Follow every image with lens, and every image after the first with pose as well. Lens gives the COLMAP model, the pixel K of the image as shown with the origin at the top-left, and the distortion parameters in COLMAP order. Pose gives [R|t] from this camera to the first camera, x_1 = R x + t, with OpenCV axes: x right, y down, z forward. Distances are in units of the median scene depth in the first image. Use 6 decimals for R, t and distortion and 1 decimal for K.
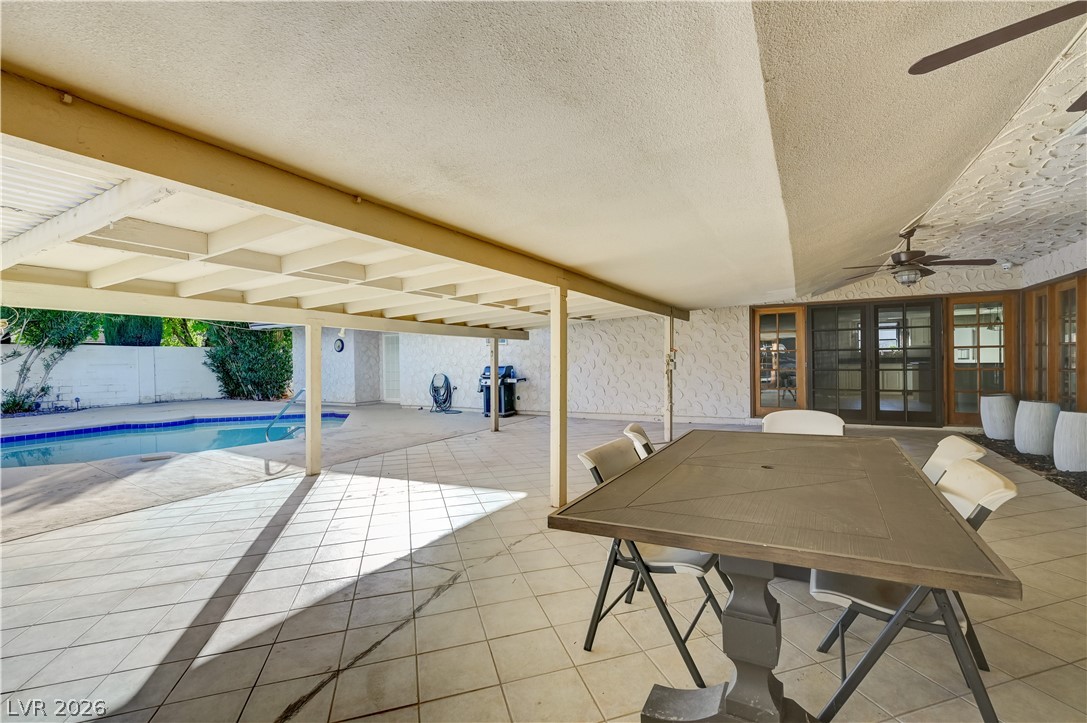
lens RADIAL K [[480.8, 0, 549.9], [0, 480.8, 360.4], [0, 0, 1]] dist [-0.001362, -0.000386]
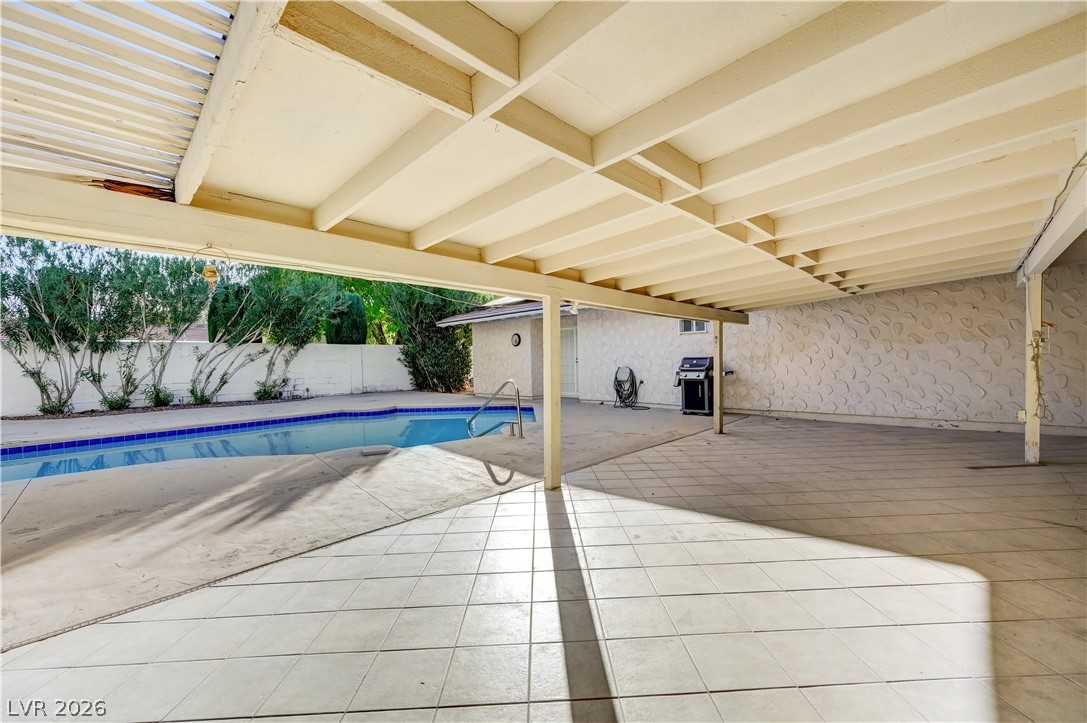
lens RADIAL K [[435.1, 0, 547.0], [0, 435.1, 366.3], [0, 0, 1]] dist [-0.001956, 0.000442]
pose [[0.962177, -0.002324, -0.272414, -0.144409], [0.006591, 0.999869, 0.014752, 0.013965], [0.272344, -0.015990, 0.962067, 0.150600]]
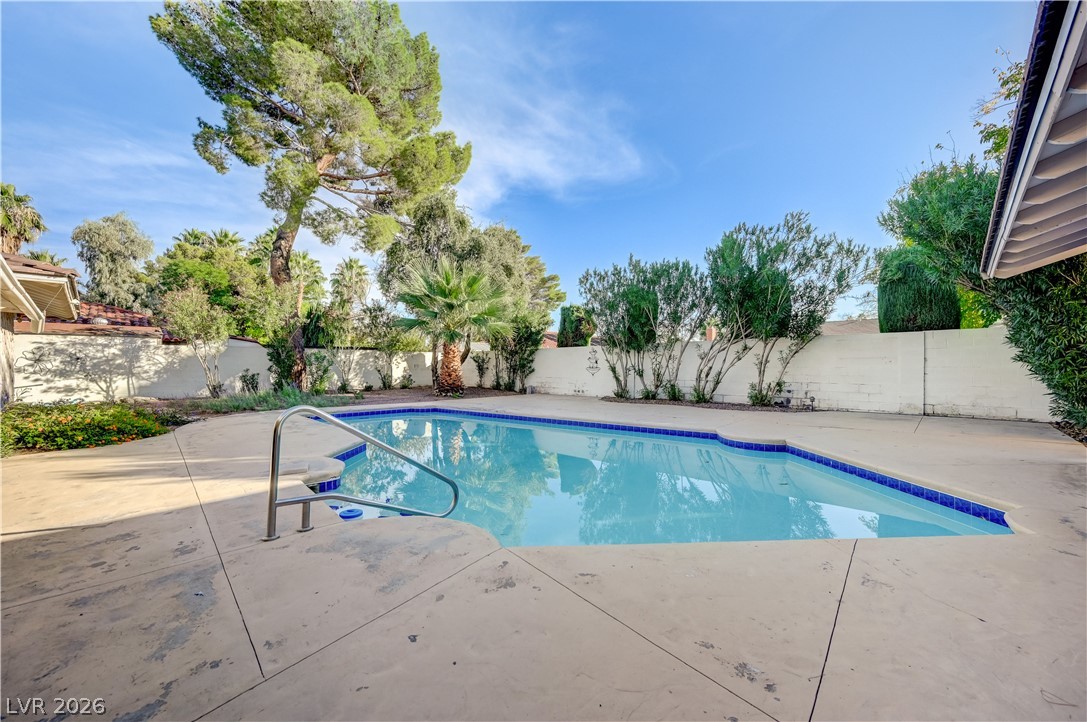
lens RADIAL K [[435.1, 0, 537.0], [0, 435.1, 372.9], [0, 0, 1]] dist [-0.001956, 0.000442]
pose [[-0.279179, 0.026341, -0.959878, -0.121583], [0.006109, 0.999652, 0.025656, 0.014026], [0.960220, 0.001298, -0.279243, 0.846873]]
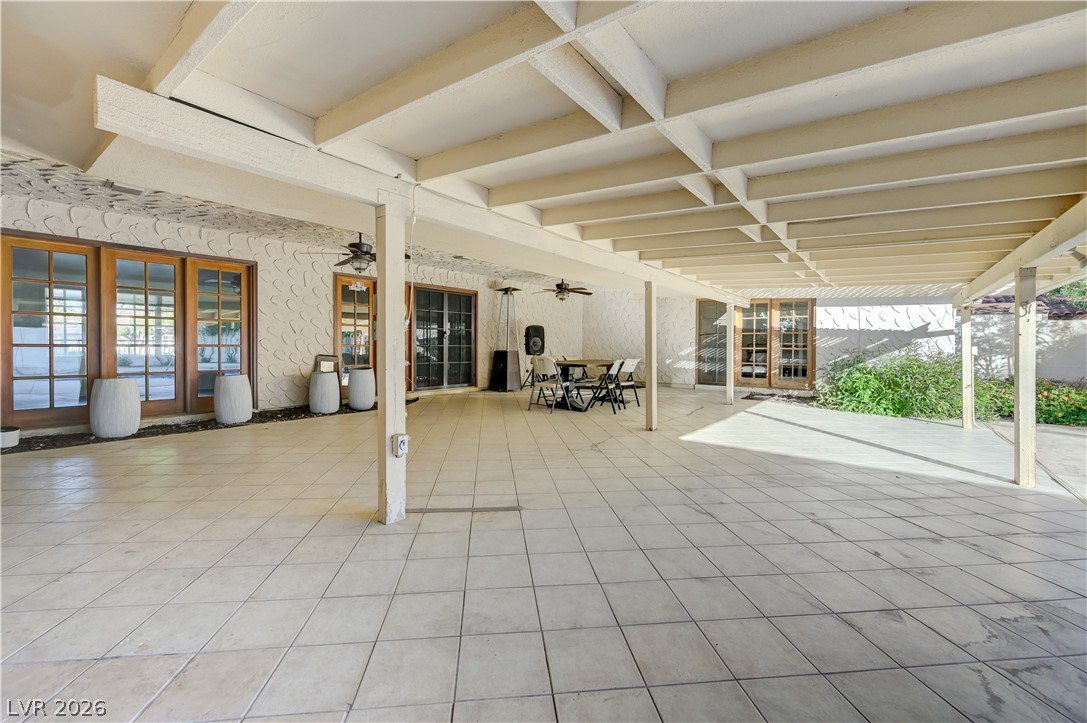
lens RADIAL K [[435.1, 0, 539.9], [0, 435.1, 348.2], [0, 0, 1]] dist [-0.001956, 0.000442]
pose [[-0.981344, 0.006011, 0.192168, 0.042258], [0.006972, 0.999966, 0.004325, 0.014584], [-0.192135, 0.005584, -0.981353, 0.808954]]
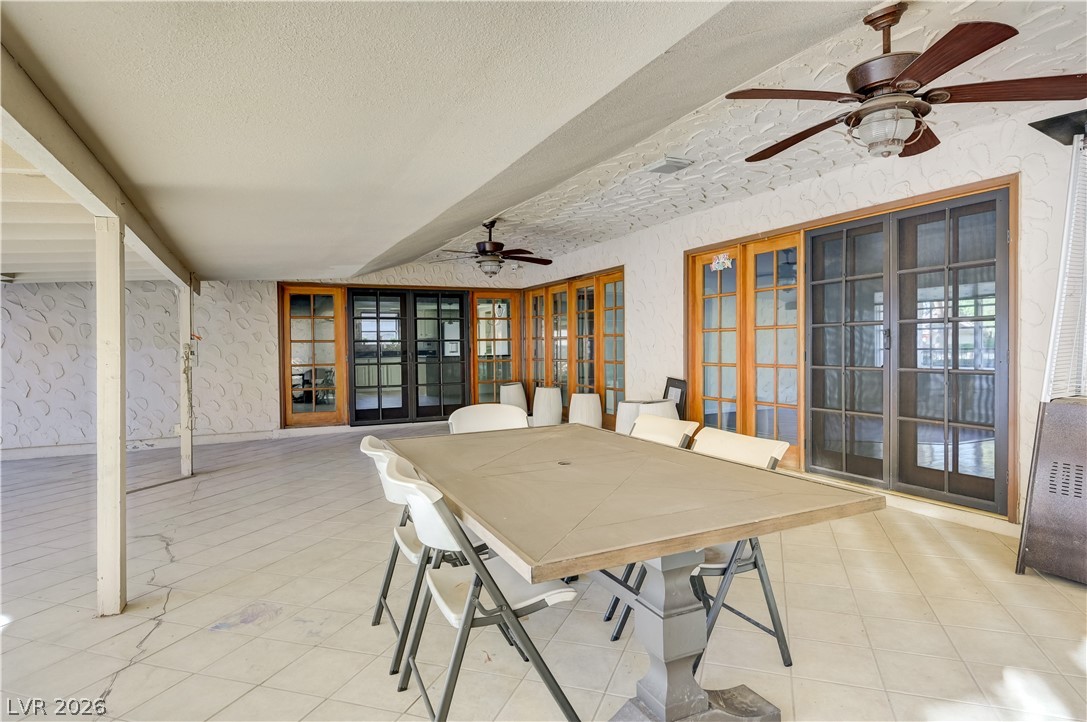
lens RADIAL K [[618.7, 0, 548.2], [0, 618.7, 357.3], [0, 0, 1]] dist [-0.002865, -0.000955]
pose [[0.589395, -0.007816, 0.807807, -0.090340], [0.005757, 0.999968, 0.005474, 0.002593], [-0.807825, 0.001424, 0.589421, 0.059928]]
